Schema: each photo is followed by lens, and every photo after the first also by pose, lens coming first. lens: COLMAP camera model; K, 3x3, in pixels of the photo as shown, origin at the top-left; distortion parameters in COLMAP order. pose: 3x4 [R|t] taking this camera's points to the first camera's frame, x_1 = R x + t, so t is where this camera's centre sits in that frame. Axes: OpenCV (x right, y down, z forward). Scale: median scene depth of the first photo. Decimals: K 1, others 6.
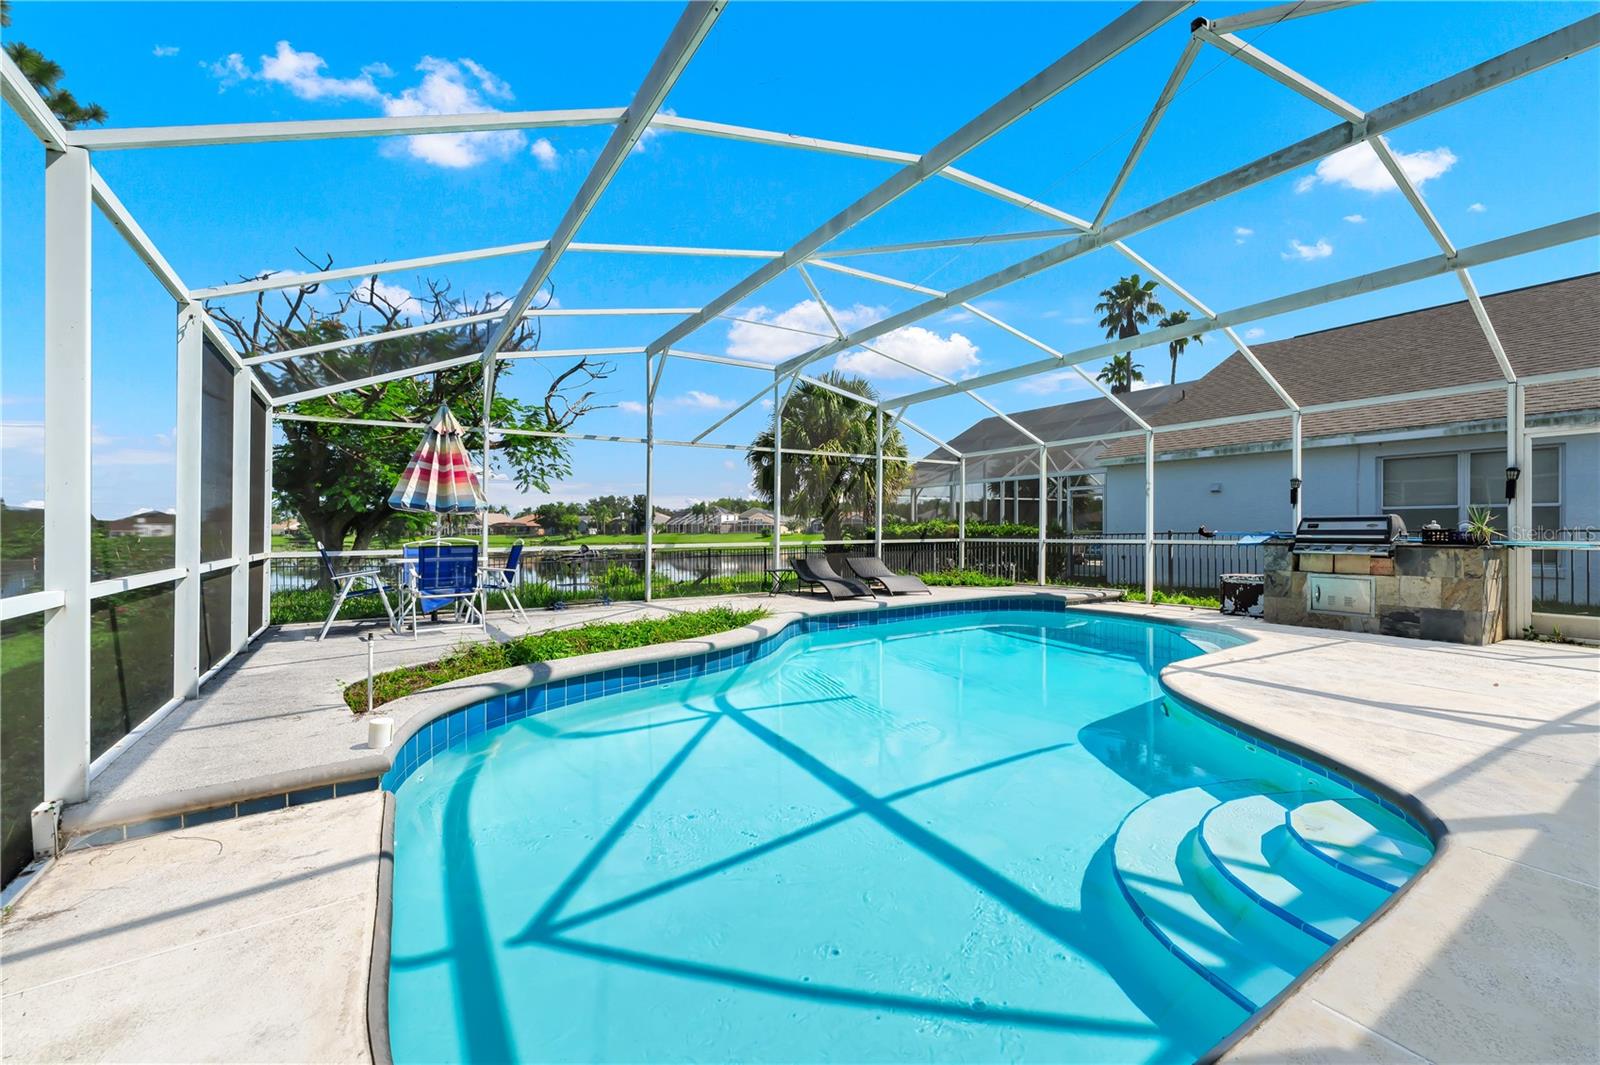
lens RADIAL K [[669.6, 0, 800.0], [0, 669.6, 532.5], [0, 0, 1]] dist [-0.003267, -0.000217]
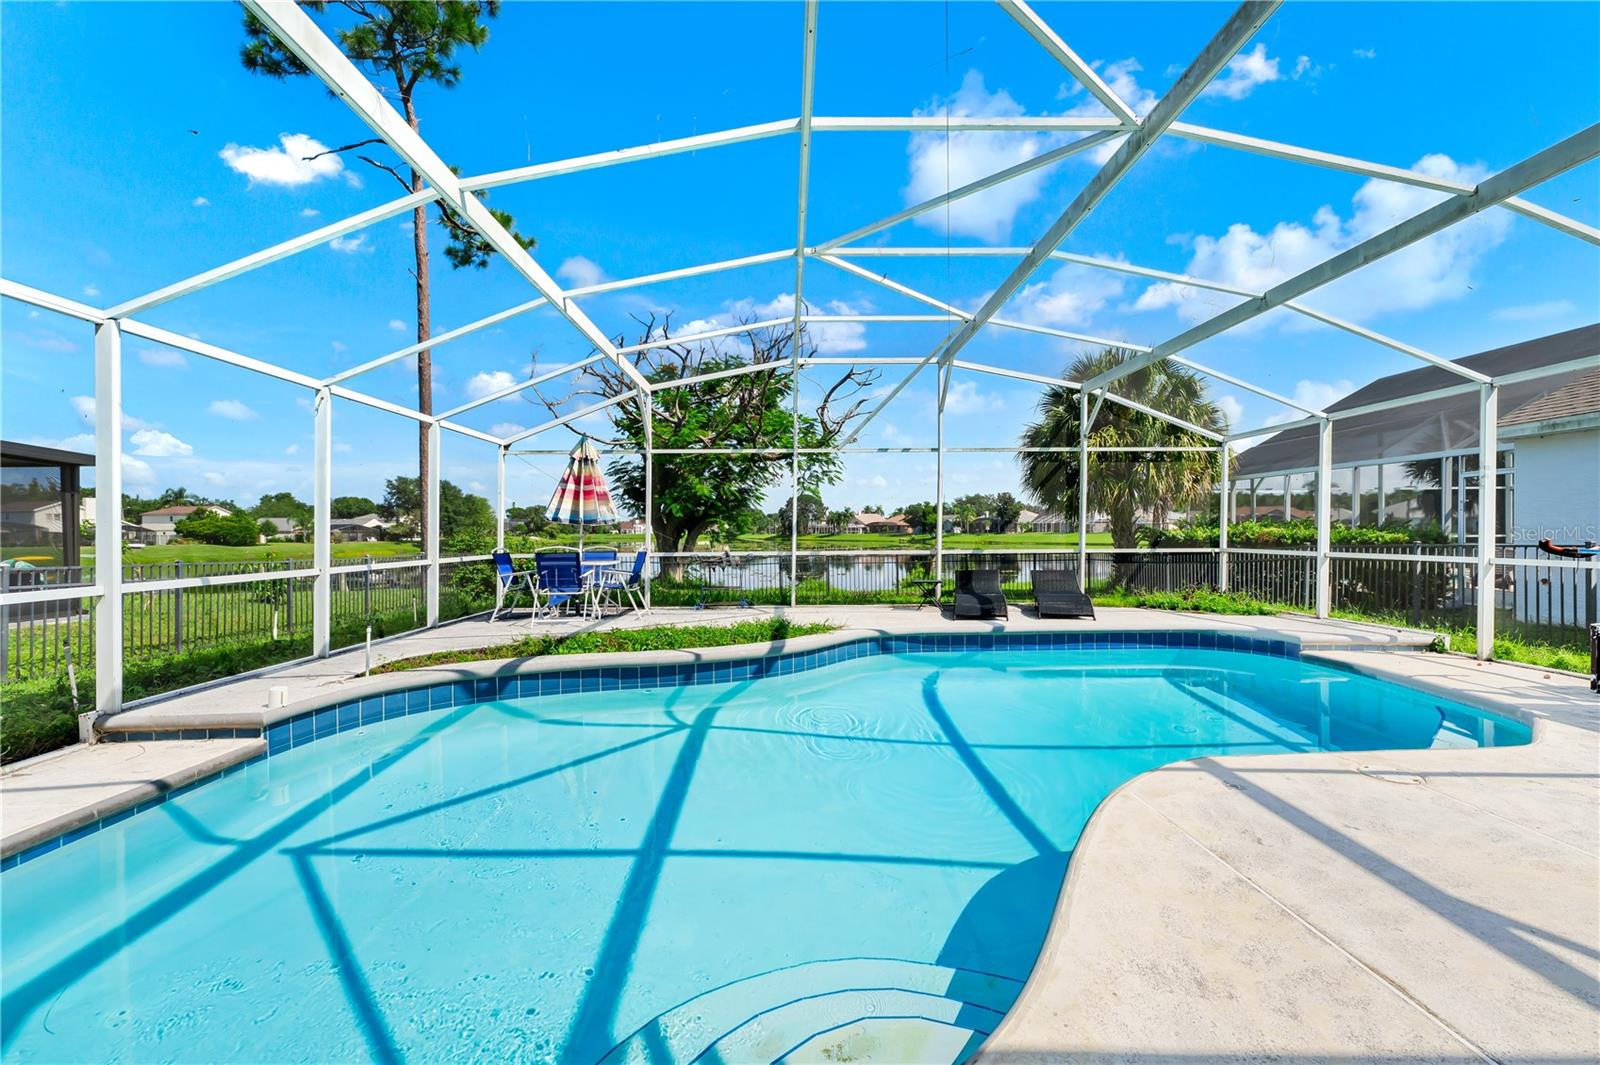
lens RADIAL K [[669.6, 0, 800.0], [0, 669.6, 532.5], [0, 0, 1]] dist [-0.003267, -0.000217]
pose [[0.840892, 0.003009, -0.541195, 0.314183], [-0.001164, 0.999992, 0.003751, -0.013651], [0.541202, -0.002524, 0.840889, 0.132847]]
